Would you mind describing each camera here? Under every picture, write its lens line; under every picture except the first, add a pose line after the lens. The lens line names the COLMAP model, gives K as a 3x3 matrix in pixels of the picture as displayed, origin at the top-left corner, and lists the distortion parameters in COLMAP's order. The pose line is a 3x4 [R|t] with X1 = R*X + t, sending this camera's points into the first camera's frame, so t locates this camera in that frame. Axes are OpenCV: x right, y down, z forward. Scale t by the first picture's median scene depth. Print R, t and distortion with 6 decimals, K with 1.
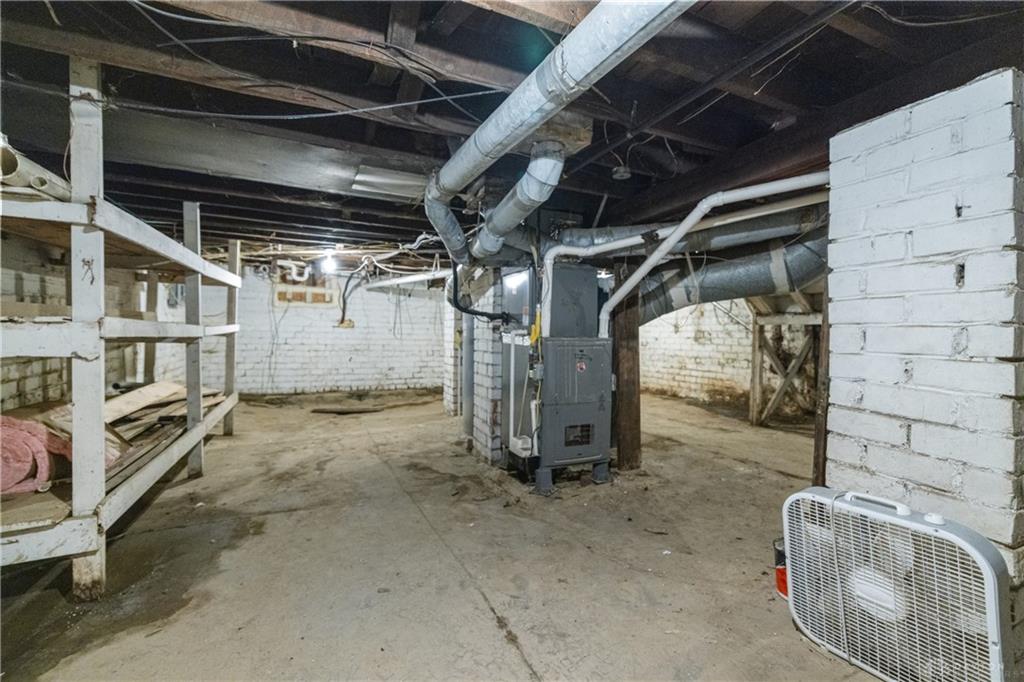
lens RADIAL K [[424.7, 0, 512.0], [0, 424.7, 341.0], [0, 0, 1]] dist [0.000457, 0.000061]
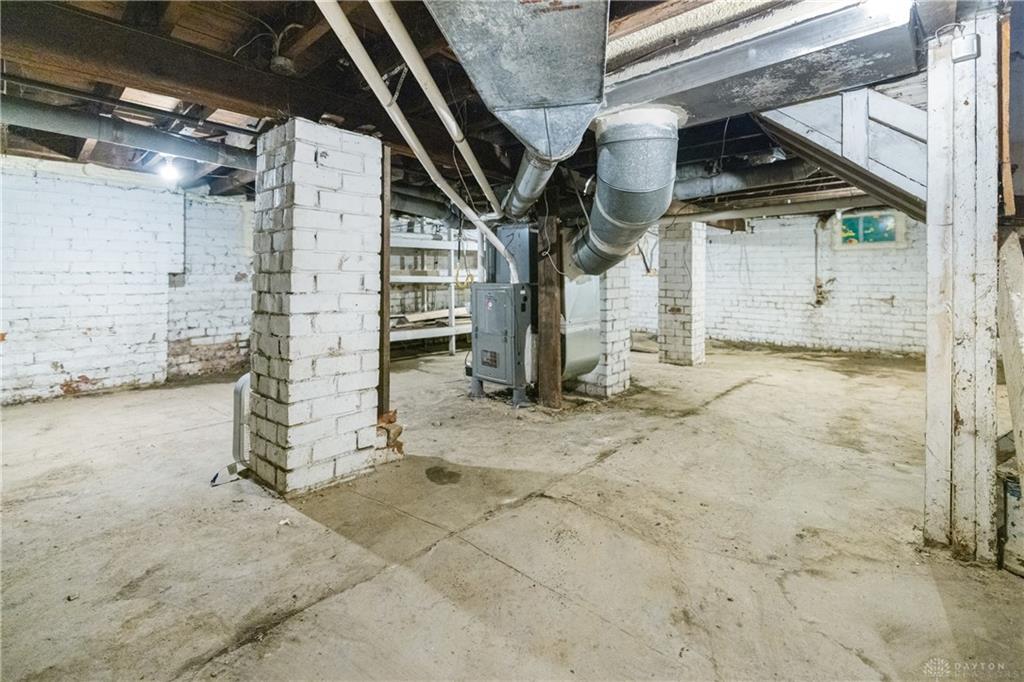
lens RADIAL K [[424.7, 0, 512.0], [0, 424.7, 341.0], [0, 0, 1]] dist [0.000457, 0.000061]
pose [[0.396485, 0.124387, -0.909575, 0.468827], [-0.017104, 0.991607, 0.128149, 0.000265], [0.917882, -0.035252, 0.395285, 0.191925]]
